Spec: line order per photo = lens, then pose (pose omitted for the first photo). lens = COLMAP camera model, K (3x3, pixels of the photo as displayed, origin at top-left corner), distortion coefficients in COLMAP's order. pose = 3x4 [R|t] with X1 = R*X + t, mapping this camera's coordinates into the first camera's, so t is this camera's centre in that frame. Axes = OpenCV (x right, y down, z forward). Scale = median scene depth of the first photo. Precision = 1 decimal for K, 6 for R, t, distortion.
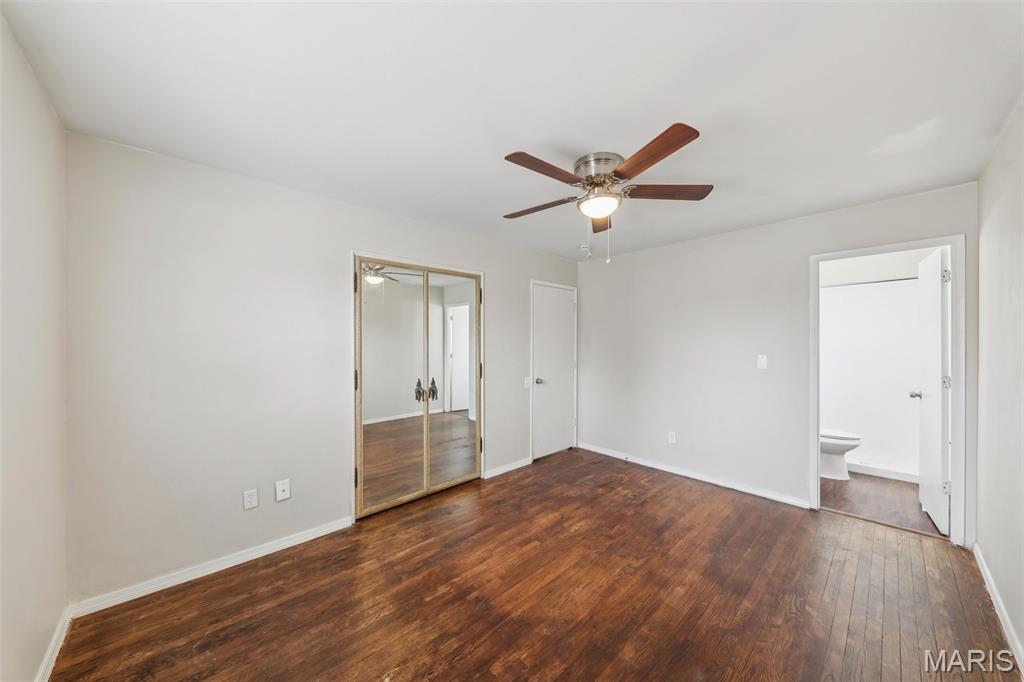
lens RADIAL K [[358.8, 0, 512.0], [0, 358.8, 341.0], [0, 0, 1]] dist [0.027034, -0.009018]
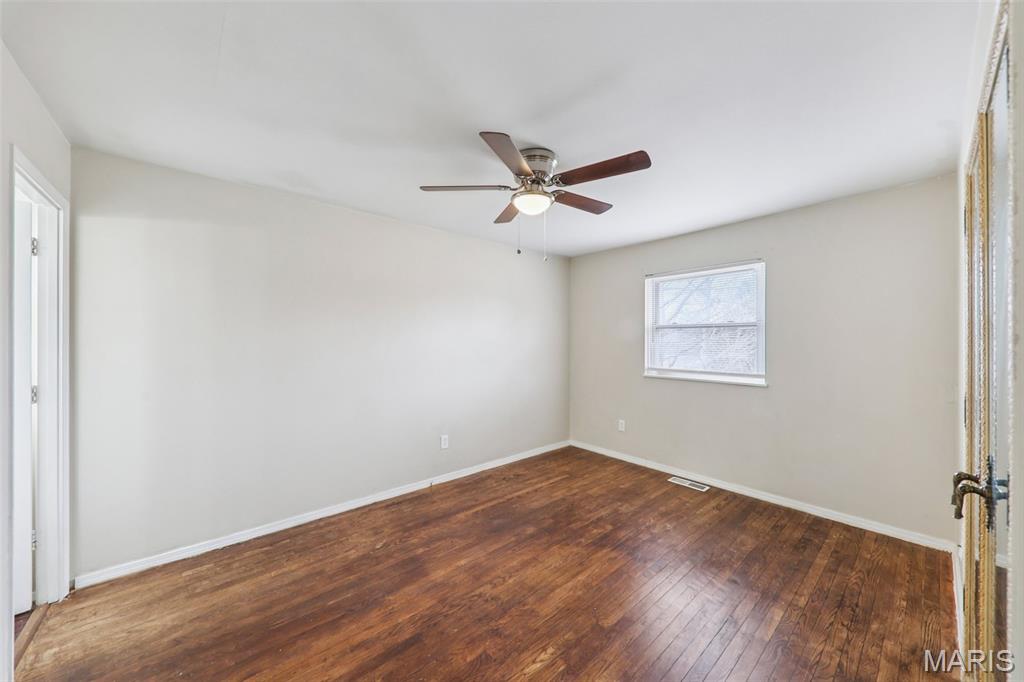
lens RADIAL K [[358.8, 0, 512.0], [0, 358.8, 341.0], [0, 0, 1]] dist [0.027034, -0.009018]
pose [[-0.999124, -0.001297, 0.041823, 0.255885], [-0.001365, 0.999998, -0.001595, 0.007979], [-0.041821, -0.001651, -0.999124, 1.997893]]
